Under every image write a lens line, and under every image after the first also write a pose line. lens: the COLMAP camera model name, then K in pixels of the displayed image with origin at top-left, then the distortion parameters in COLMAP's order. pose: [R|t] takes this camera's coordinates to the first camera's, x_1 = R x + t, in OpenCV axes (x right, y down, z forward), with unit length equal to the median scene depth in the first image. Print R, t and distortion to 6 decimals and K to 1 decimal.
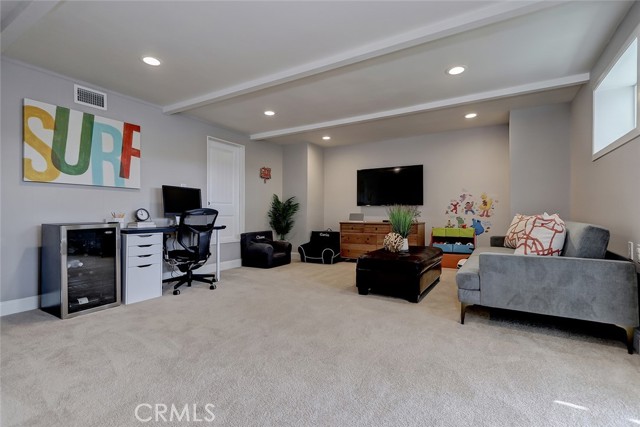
lens RADIAL K [[298.4, 0, 323.2], [0, 298.4, 212.2], [0, 0, 1]] dist [0.011989, -0.000250]
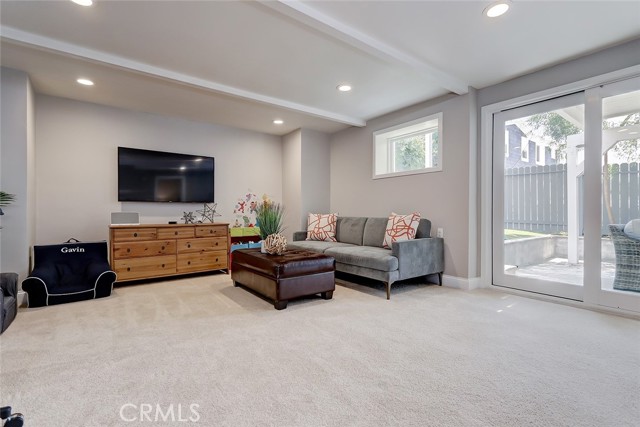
lens RADIAL K [[298.4, 0, 321.1], [0, 298.4, 214.8], [0, 0, 1]] dist [0.011989, -0.000250]
pose [[0.369898, -0.005416, 0.929057, -0.389223], [-0.002284, 0.999975, 0.006739, 0.003768], [-0.929069, -0.004615, 0.369876, 0.380232]]
